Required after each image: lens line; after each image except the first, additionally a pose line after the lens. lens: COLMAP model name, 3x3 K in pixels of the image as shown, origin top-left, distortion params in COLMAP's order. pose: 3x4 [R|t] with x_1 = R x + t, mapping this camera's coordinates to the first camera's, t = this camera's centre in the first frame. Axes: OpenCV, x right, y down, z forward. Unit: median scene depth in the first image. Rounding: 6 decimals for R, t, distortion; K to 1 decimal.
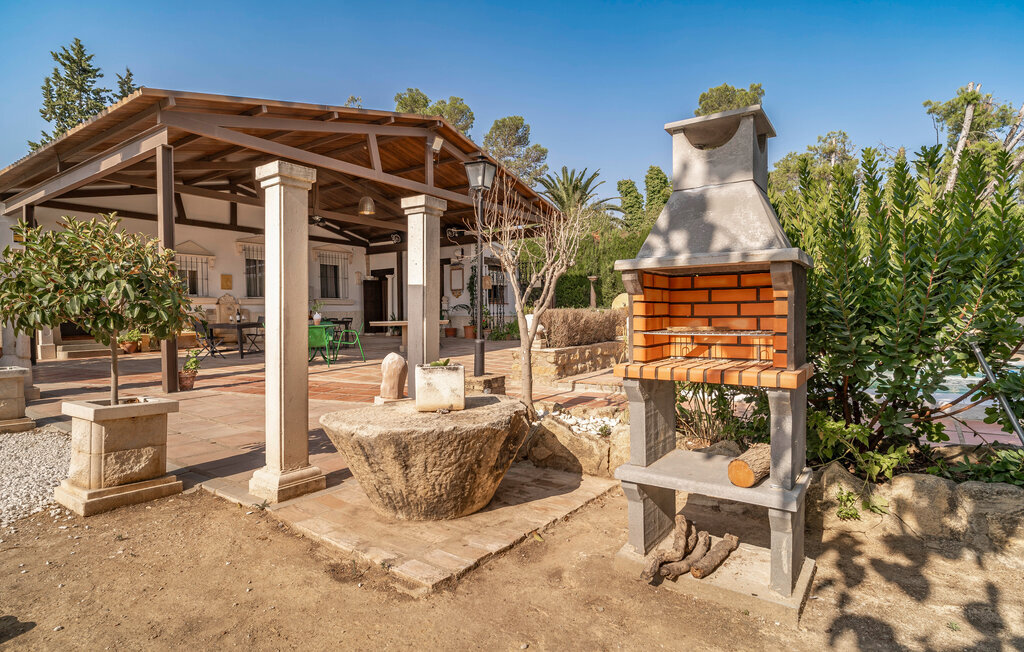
lens RADIAL K [[545.3, 0, 511.7], [0, 545.3, 306.3], [0, 0, 1]] dist [-0.002865, 0.000146]
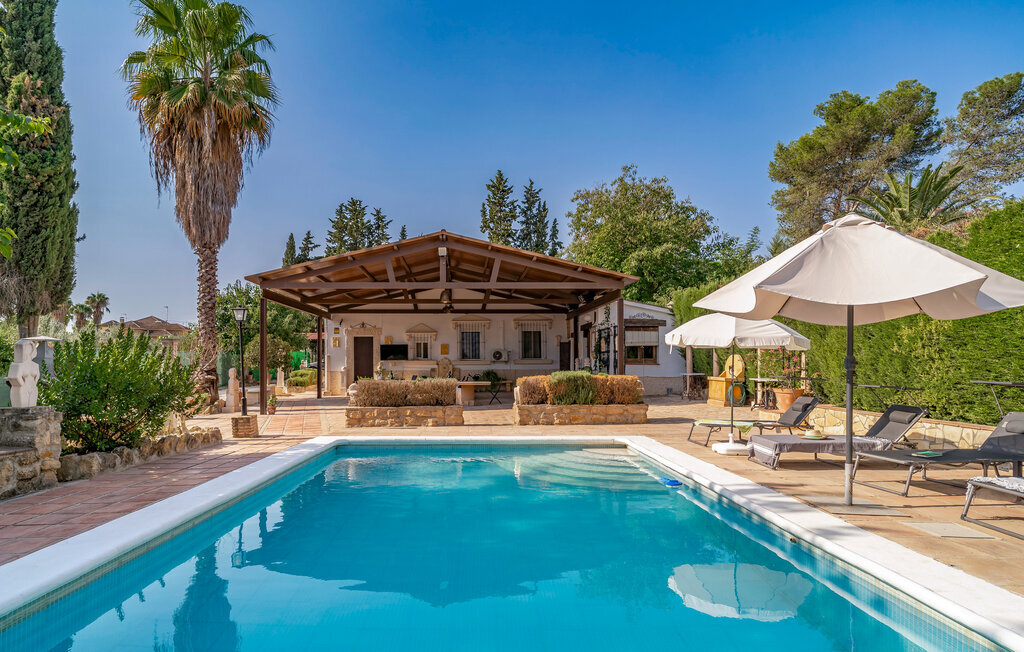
lens RADIAL K [[602.4, 0, 512.0], [0, 602.4, 326.0], [0, 0, 1]] dist [-0.000245, -0.000004]
pose [[0.592633, -0.042827, -0.804333, 0.687192], [0.014528, 0.998991, -0.042488, -0.028200], [0.805342, 0.013494, 0.592657, 0.151623]]
